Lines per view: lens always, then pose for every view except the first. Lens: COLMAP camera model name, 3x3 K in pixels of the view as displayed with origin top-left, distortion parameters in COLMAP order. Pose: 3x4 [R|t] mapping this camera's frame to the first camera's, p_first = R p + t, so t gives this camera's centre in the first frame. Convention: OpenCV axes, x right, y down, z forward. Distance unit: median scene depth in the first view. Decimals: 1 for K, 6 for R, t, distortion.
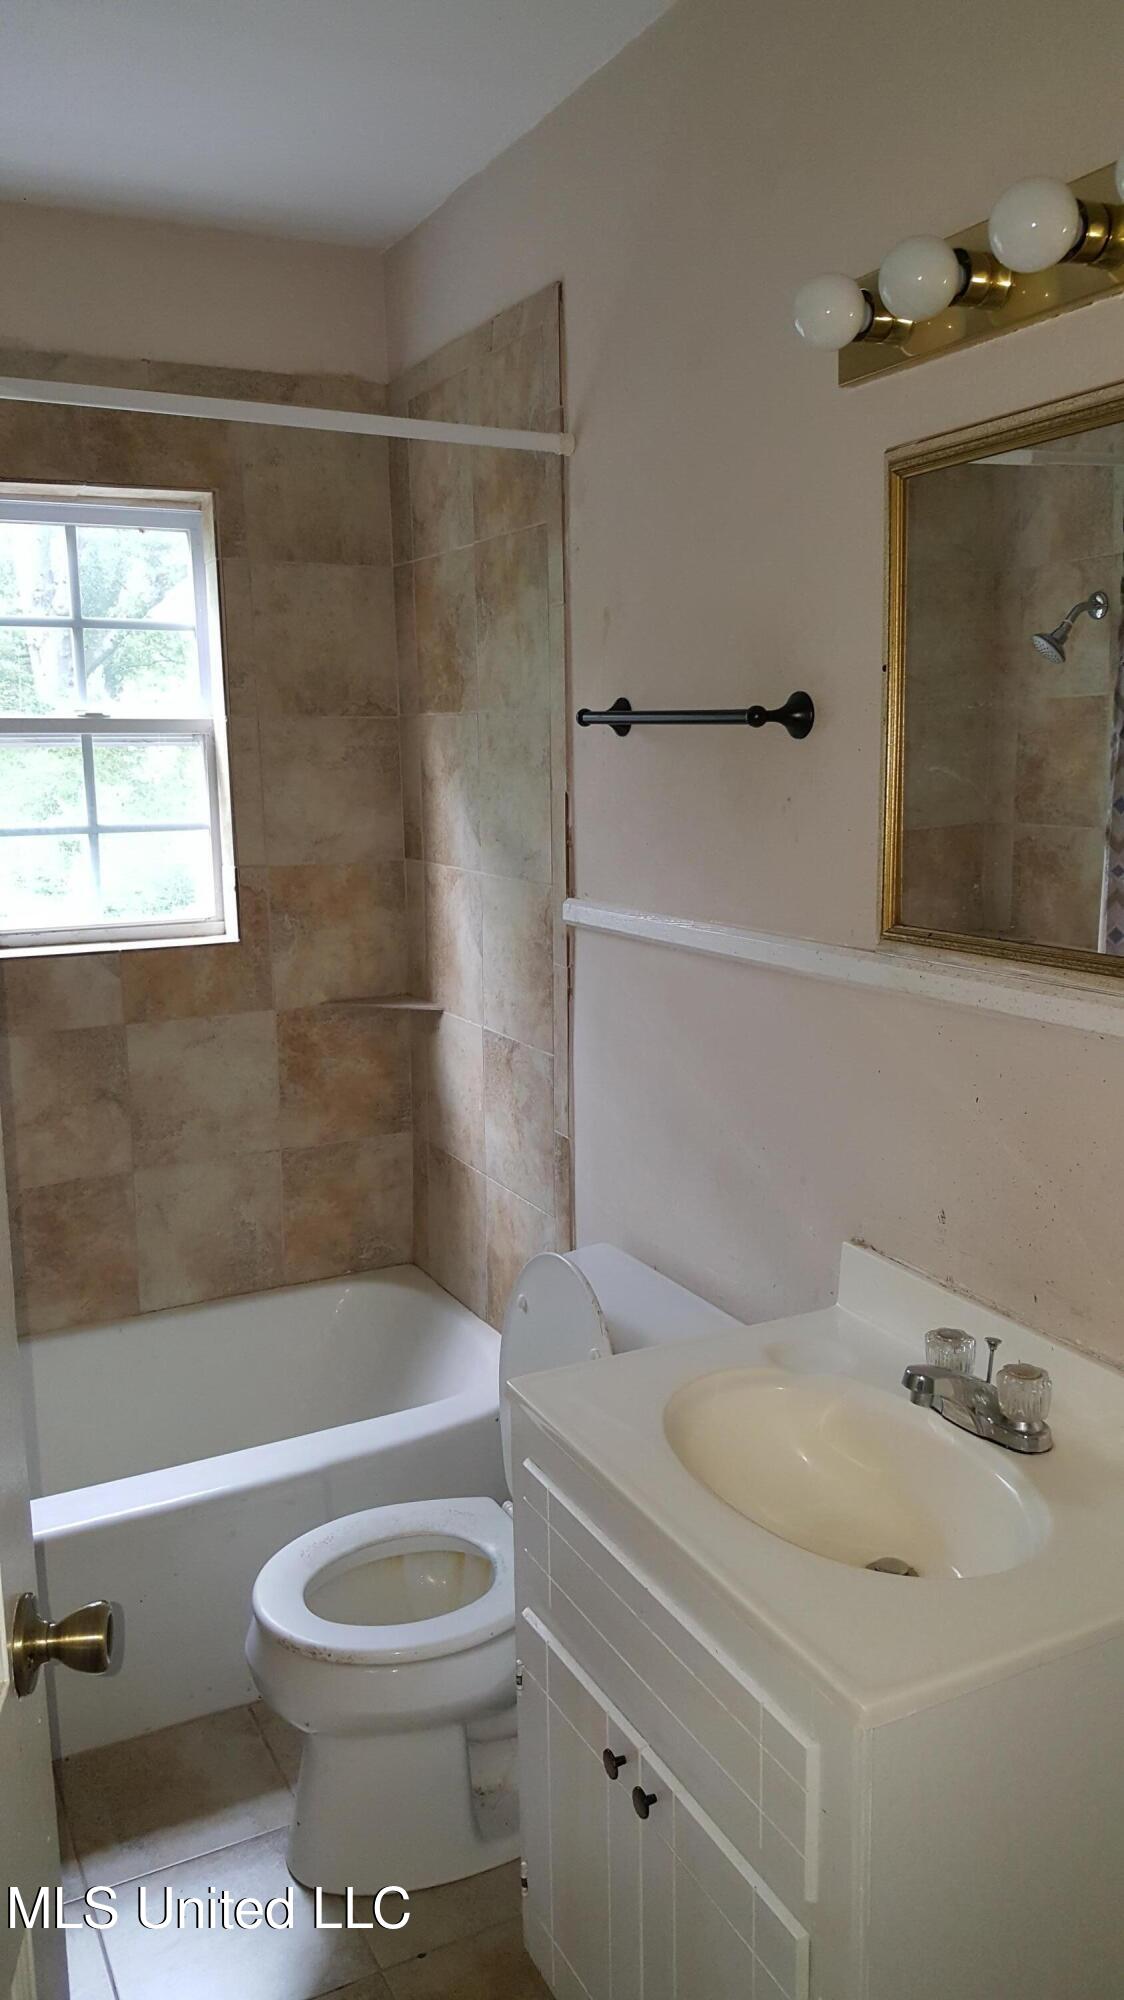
lens RADIAL K [[1391.0, 0, 562.4], [0, 1391.0, 915.9], [0, 0, 1]] dist [0.135982, -0.165557]
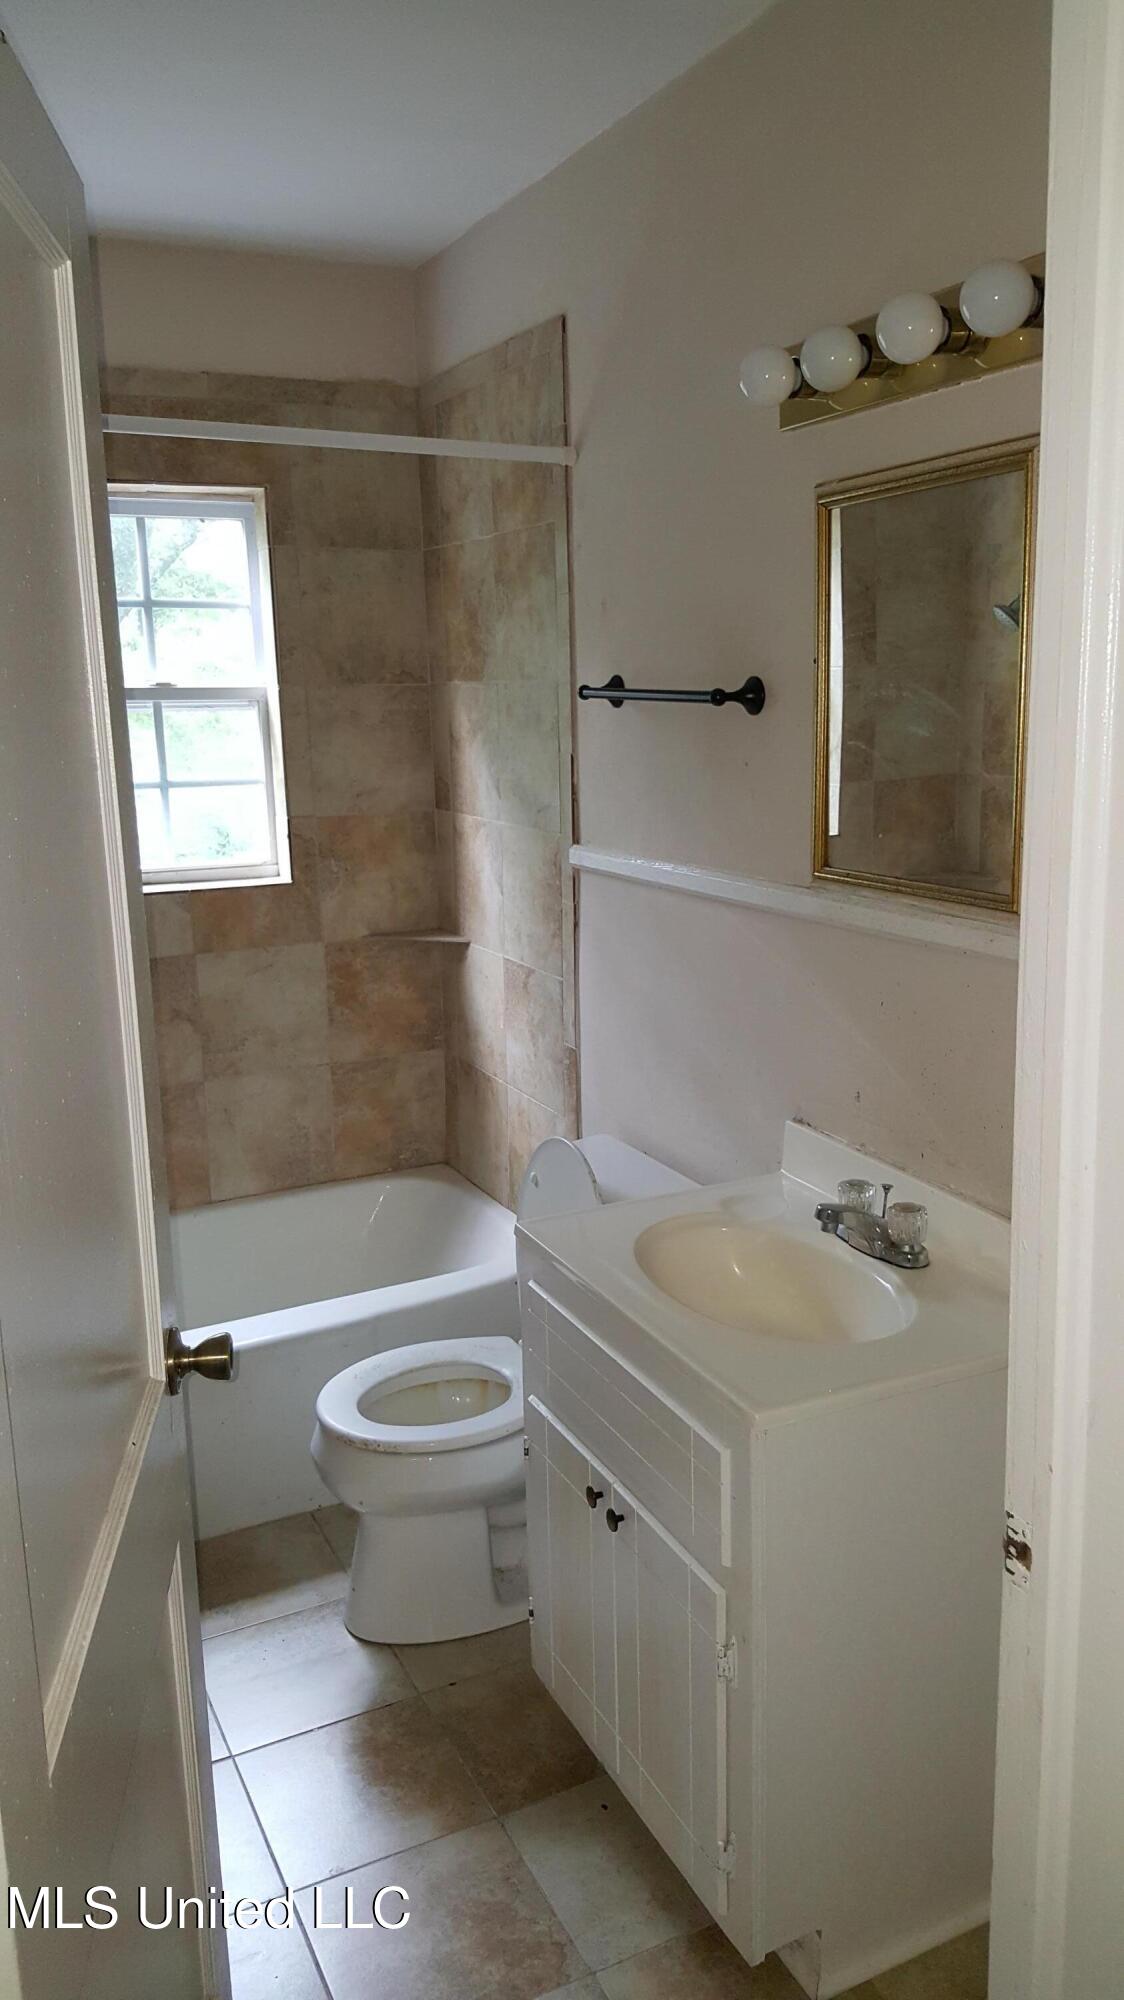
lens RADIAL K [[1391.0, 0, 562.4], [0, 1391.0, 915.9], [0, 0, 1]] dist [0.135982, -0.165557]
pose [[0.999691, -0.002022, -0.024781, 0.022847], [0.003042, 0.999148, 0.041165, -0.001072], [0.024677, -0.041228, 0.998845, -0.167914]]
